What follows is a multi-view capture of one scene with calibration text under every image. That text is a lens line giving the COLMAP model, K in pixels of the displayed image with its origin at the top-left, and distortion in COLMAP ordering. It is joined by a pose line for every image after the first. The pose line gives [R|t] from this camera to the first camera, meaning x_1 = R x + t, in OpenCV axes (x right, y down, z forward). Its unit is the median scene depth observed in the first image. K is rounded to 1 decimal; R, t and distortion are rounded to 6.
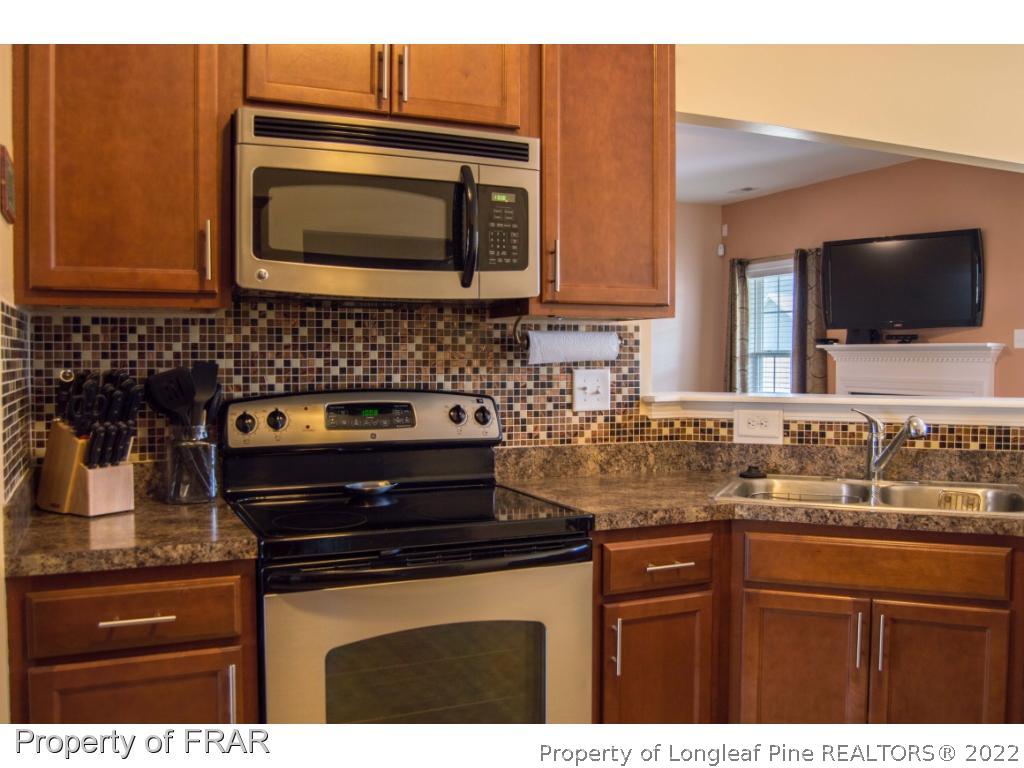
lens RADIAL K [[914.6, 0, 515.8], [0, 914.6, 387.3], [0, 0, 1]] dist [-0.079723, 0.016355]
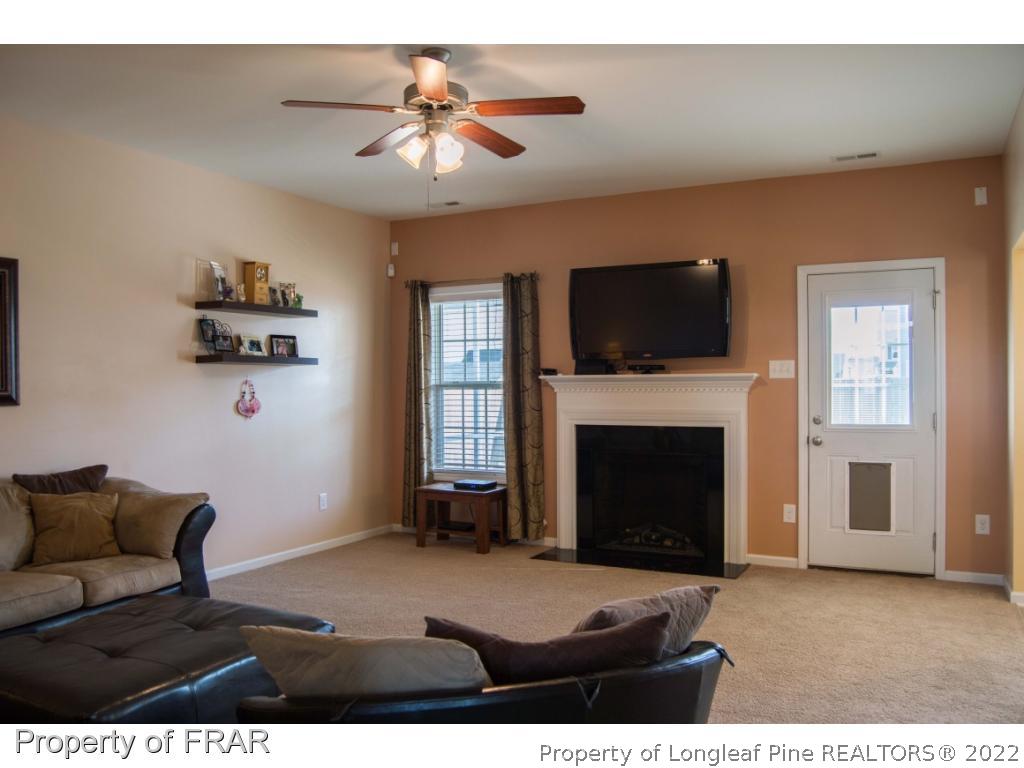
lens RADIAL K [[814.0, 0, 509.0], [0, 814.0, 385.6], [0, 0, 1]] dist [-0.096291, 0.034567]
pose [[0.785924, -0.006282, 0.618291, -0.628432], [0.028527, 0.999252, -0.026109, -0.045029], [-0.617665, 0.038157, 0.785515, 1.058129]]
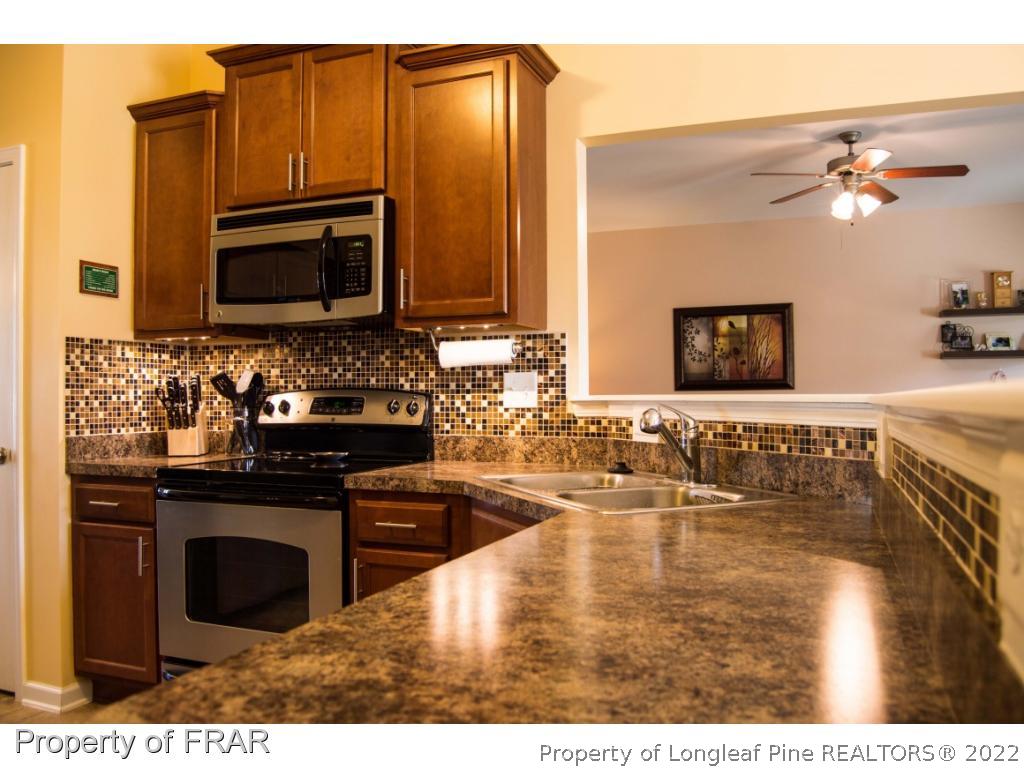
lens RADIAL K [[814.0, 0, 514.8], [0, 814.0, 390.2], [0, 0, 1]] dist [-0.096291, 0.034567]
pose [[0.700762, -0.010461, -0.713319, 0.920548], [-0.019620, 0.999232, -0.033929, 0.043334], [0.713126, 0.037772, 0.700018, 0.299563]]
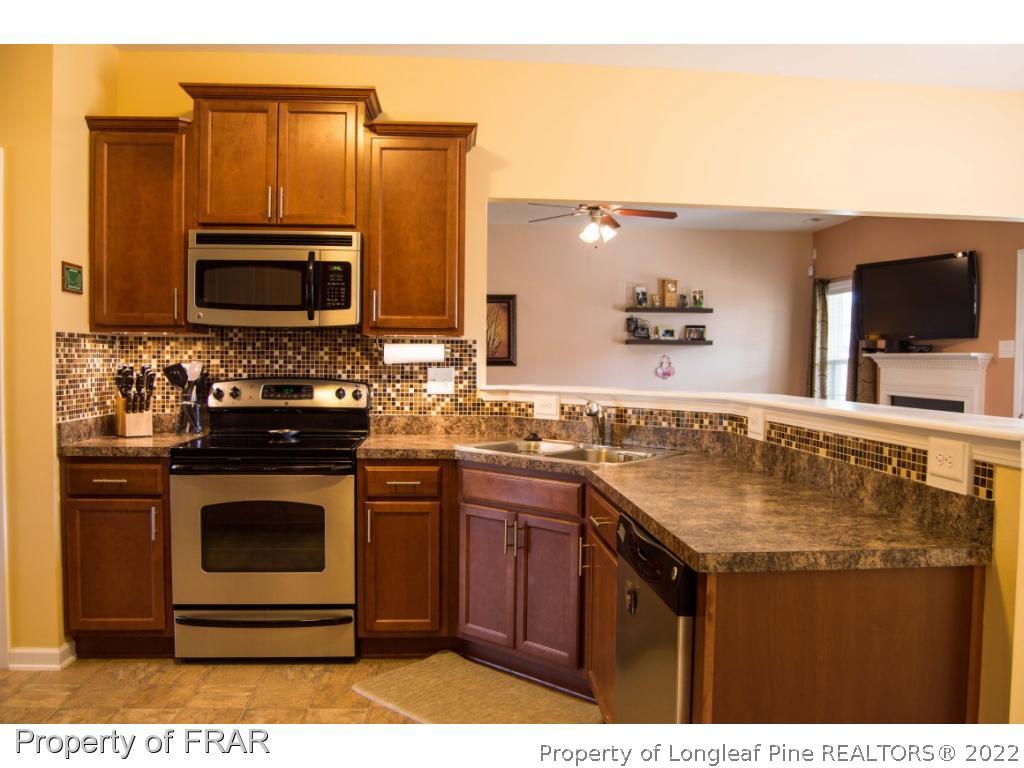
lens RADIAL K [[814.0, 0, 512.8], [0, 814.0, 389.8], [0, 0, 1]] dist [-0.096291, 0.034567]
pose [[0.941289, 0.021024, -0.336946, 0.754925], [-0.020584, 0.999776, 0.004880, 0.009929], [0.336974, 0.002342, 0.941511, -0.312197]]
